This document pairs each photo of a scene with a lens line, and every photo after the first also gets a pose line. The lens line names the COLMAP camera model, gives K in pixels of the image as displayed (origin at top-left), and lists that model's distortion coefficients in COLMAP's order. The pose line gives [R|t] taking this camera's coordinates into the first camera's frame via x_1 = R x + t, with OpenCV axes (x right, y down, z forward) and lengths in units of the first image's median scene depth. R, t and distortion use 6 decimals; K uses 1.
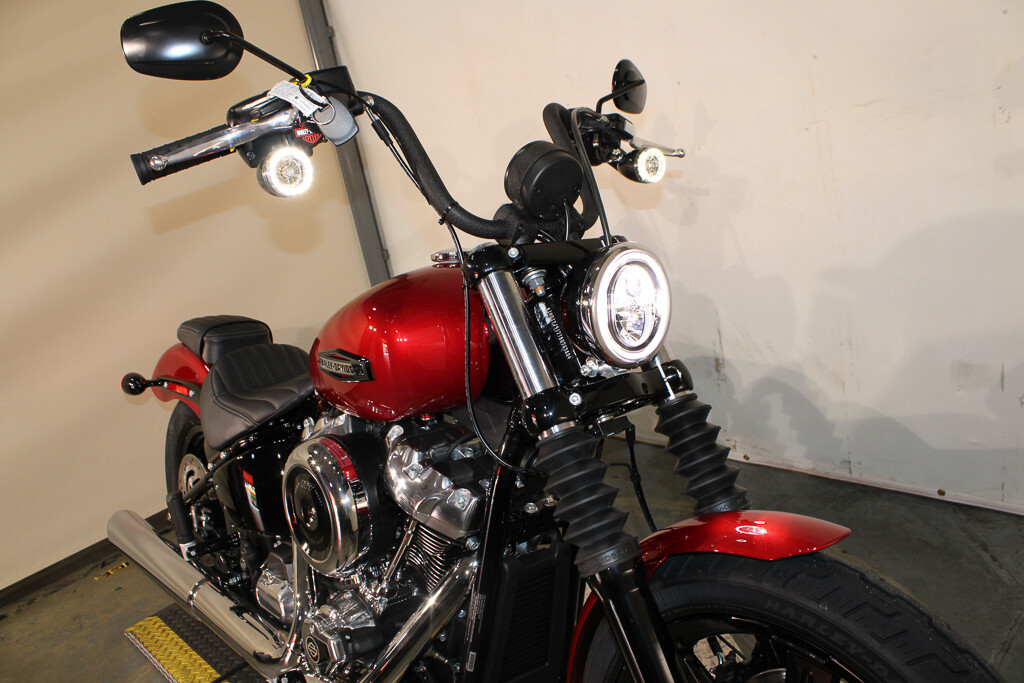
lens RADIAL K [[845.3, 0, 512.0], [0, 845.3, 341.5], [0, 0, 1]] dist [-0.148869, 0.119919]
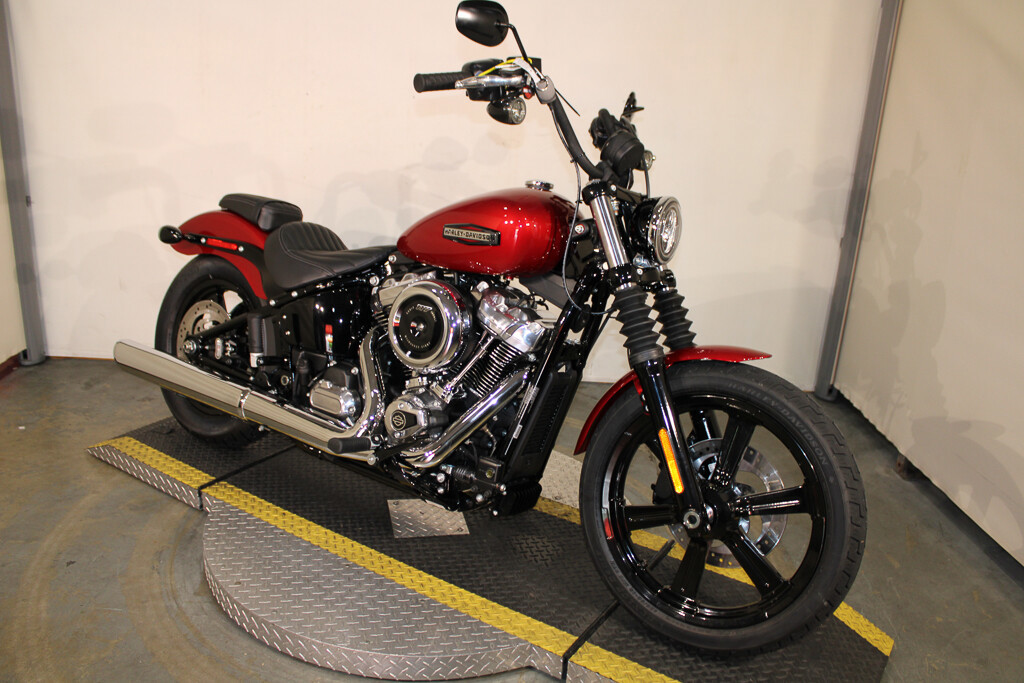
lens RADIAL K [[845.3, 0, 512.0], [0, 845.3, 341.5], [0, 0, 1]] dist [-0.148869, 0.119919]
pose [[0.928783, 0.172921, 0.327811, -0.467308], [-0.173769, 0.984418, -0.026946, 0.194039], [-0.327362, -0.031936, 0.944359, -0.401403]]
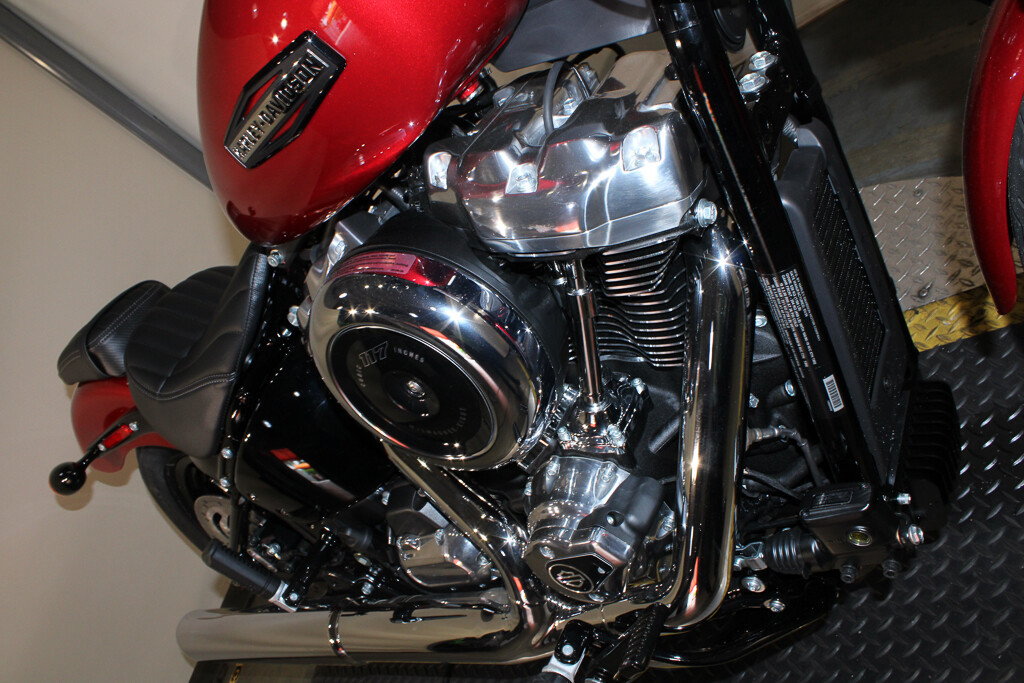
lens RADIAL K [[845.3, 0, 512.0], [0, 845.3, 341.5], [0, 0, 1]] dist [-0.148869, 0.119919]
pose [[0.767144, -0.641106, 0.021731, -0.147882], [0.628039, 0.757543, 0.178030, 0.101323], [-0.130599, -0.122927, 0.983785, 0.377997]]
